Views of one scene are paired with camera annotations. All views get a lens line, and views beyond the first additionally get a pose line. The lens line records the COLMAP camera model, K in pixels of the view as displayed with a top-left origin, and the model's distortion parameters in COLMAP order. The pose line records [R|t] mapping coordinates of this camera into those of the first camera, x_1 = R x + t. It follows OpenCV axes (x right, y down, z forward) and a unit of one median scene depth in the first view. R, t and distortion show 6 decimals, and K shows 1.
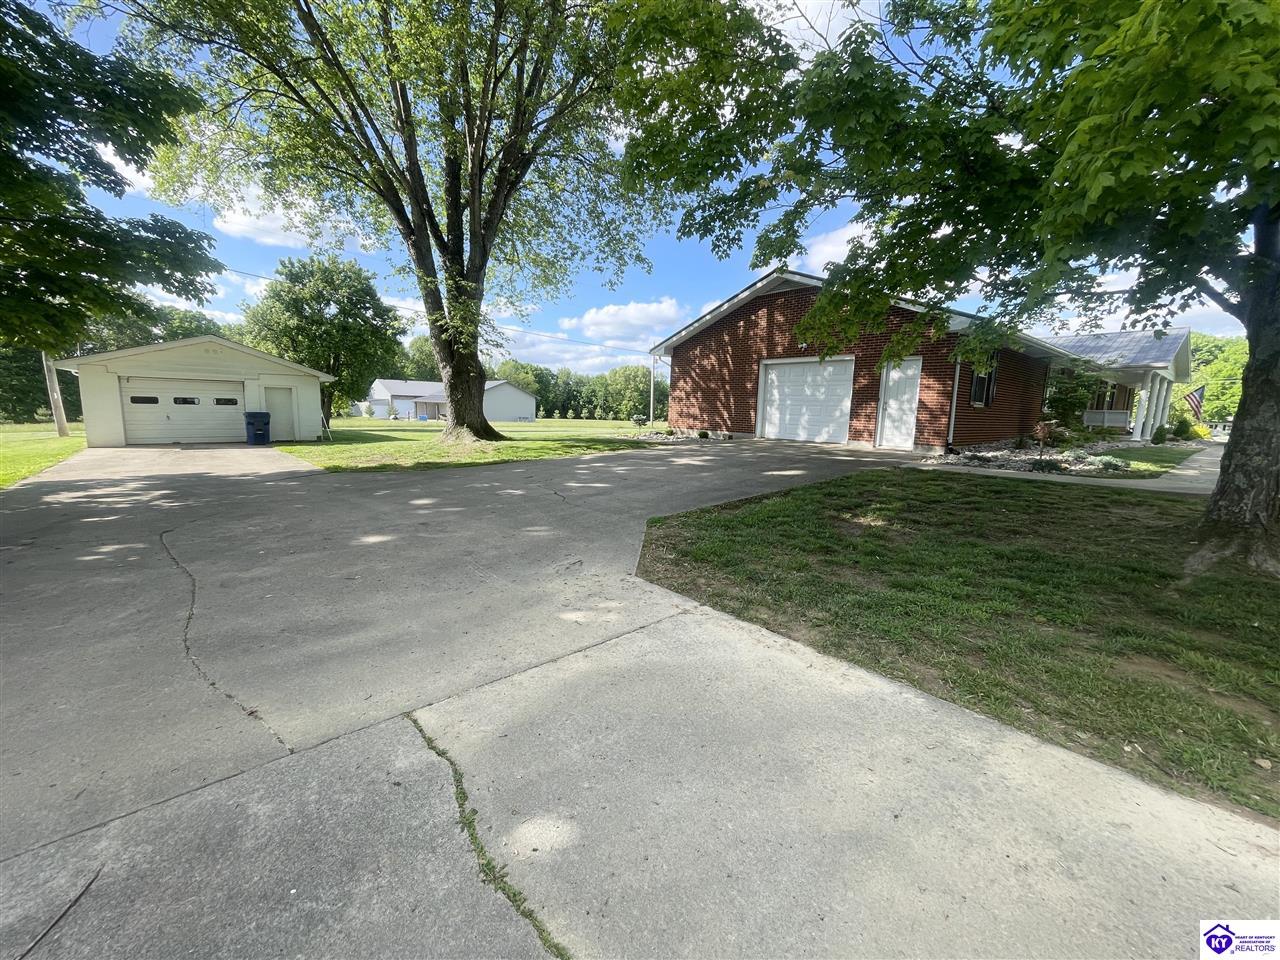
lens RADIAL K [[514.7, 0, 642.8], [0, 514.7, 482.6], [0, 0, 1]] dist [-0.000375, 0.000879]
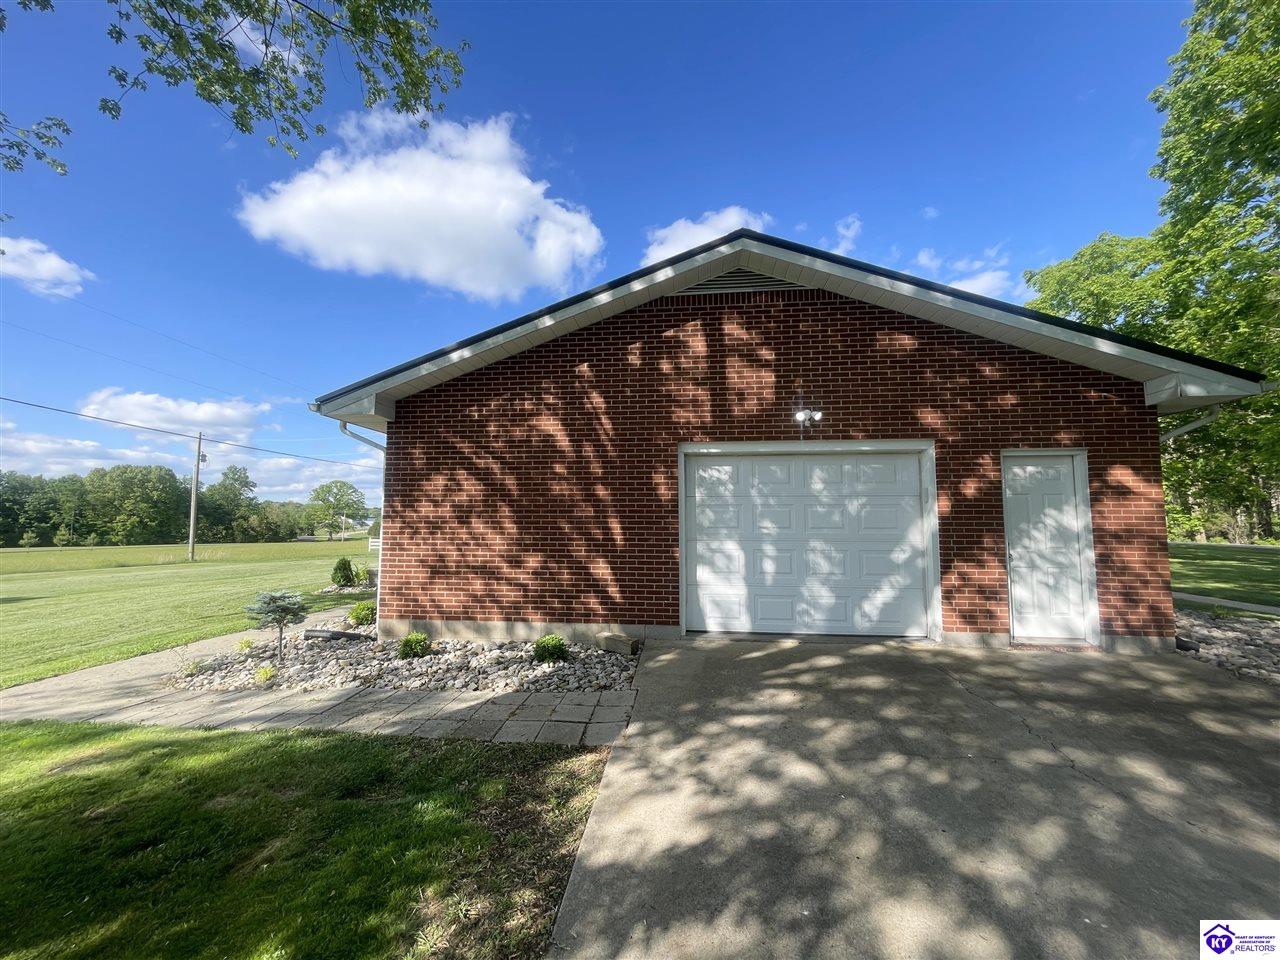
lens RADIAL K [[514.7, 0, 640.6], [0, 514.7, 480.7], [0, 0, 1]] dist [-0.000375, 0.000879]
pose [[0.726185, 0.027261, 0.686958, -0.076274], [0.120468, 0.978708, -0.166185, -0.117106], [-0.676862, 0.203437, 0.707440, 0.648448]]
